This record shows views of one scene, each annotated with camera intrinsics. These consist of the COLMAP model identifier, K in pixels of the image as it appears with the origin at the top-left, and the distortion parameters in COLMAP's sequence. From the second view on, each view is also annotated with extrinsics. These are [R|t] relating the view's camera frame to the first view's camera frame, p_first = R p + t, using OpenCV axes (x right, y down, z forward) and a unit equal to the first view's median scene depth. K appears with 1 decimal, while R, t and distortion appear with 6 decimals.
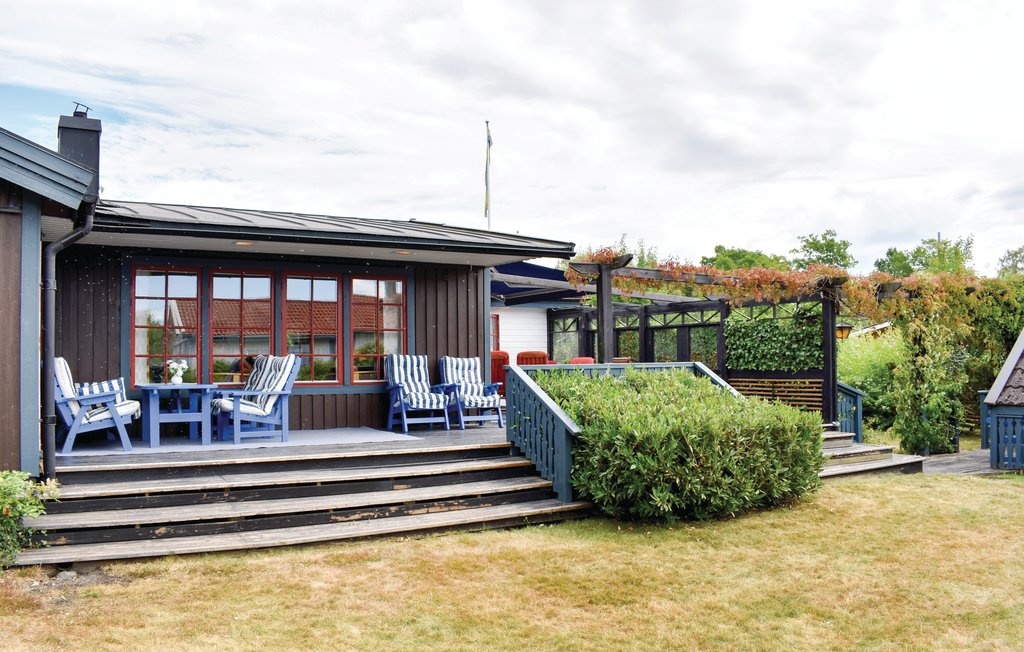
lens RADIAL K [[822.1, 0, 511.4], [0, 822.1, 327.9], [0, 0, 1]] dist [-0.065605, -0.000287]
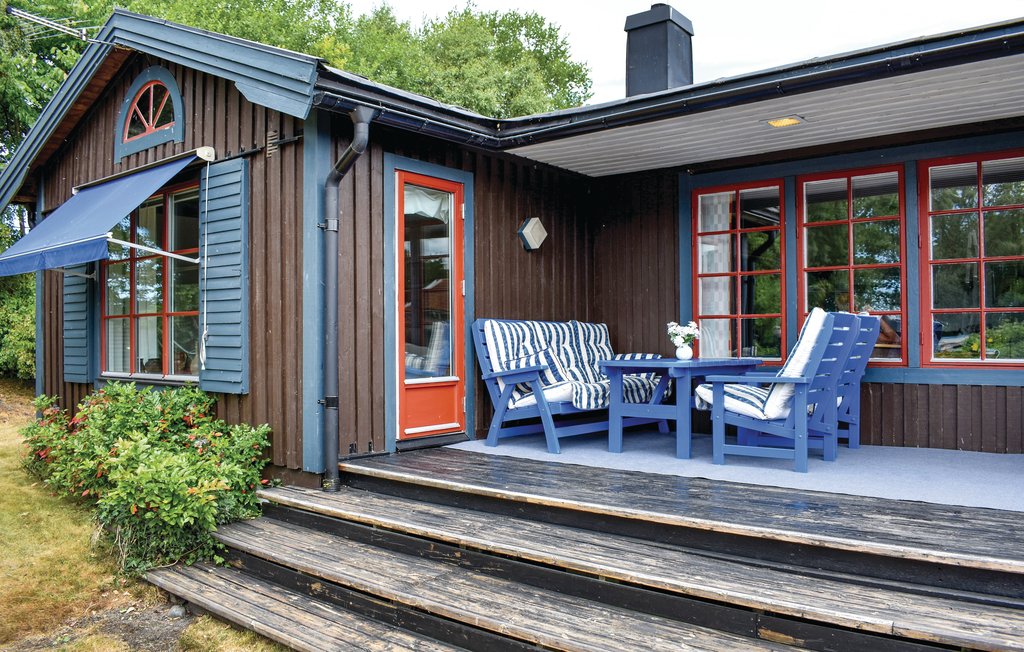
lens RADIAL K [[822.1, 0, 511.9], [0, 822.1, 328.6], [0, 0, 1]] dist [-0.065605, -0.000287]
pose [[0.354409, -0.001910, -0.935088, 0.172456], [0.042524, 0.998996, 0.014077, 0.032781], [0.934123, -0.044752, 0.354135, 0.703095]]
